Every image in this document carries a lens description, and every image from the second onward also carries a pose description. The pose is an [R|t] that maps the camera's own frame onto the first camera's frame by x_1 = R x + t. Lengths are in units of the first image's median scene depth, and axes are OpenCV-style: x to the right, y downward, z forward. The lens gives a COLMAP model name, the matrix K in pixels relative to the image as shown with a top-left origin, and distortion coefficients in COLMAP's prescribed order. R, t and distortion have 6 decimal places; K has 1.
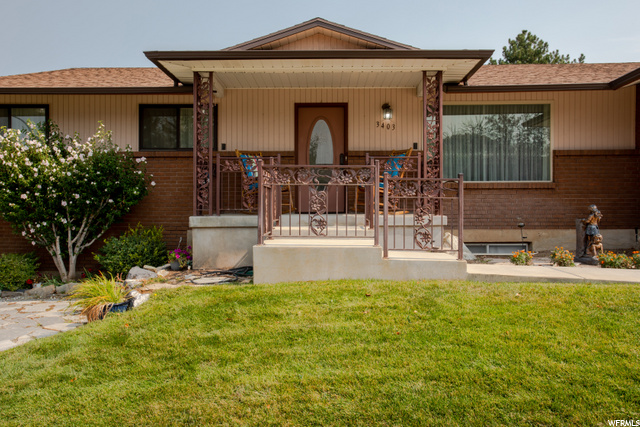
lens RADIAL K [[575.4, 0, 320.0], [0, 575.4, 212.8], [0, 0, 1]] dist [0.065441, 0.004713]
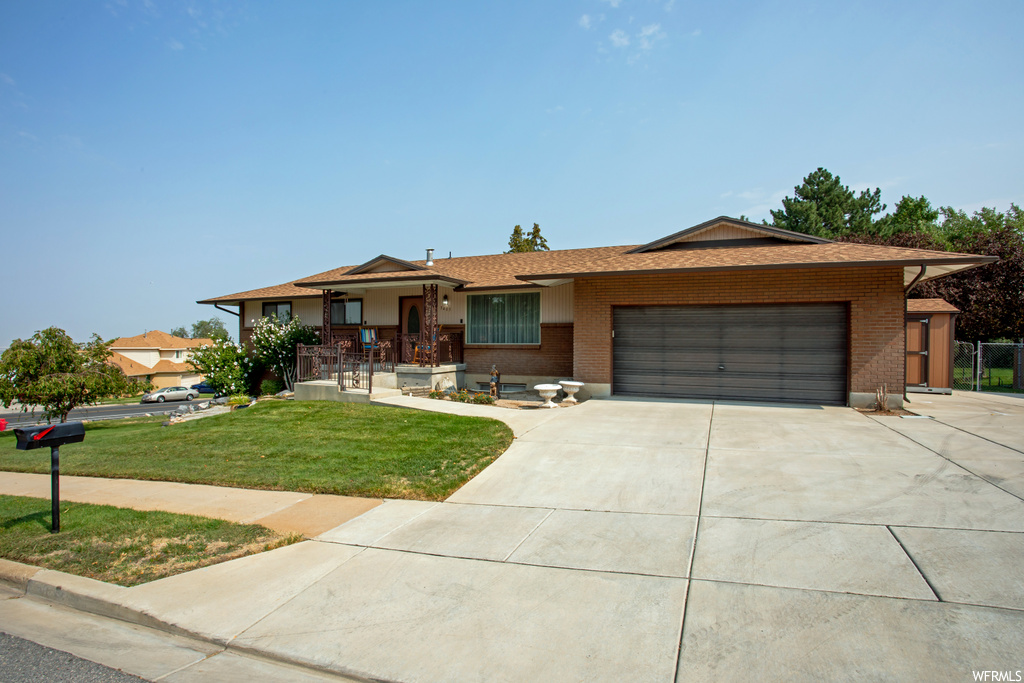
lens RADIAL K [[555.9, 0, 512.0], [0, 555.9, 342.0], [0, 0, 1]] dist [-0.006659, -0.000330]
pose [[0.905481, 0.007354, -0.424324, 0.952992], [-0.001772, 0.999907, 0.013549, -0.079564], [0.424384, -0.011517, 0.905409, -0.340993]]
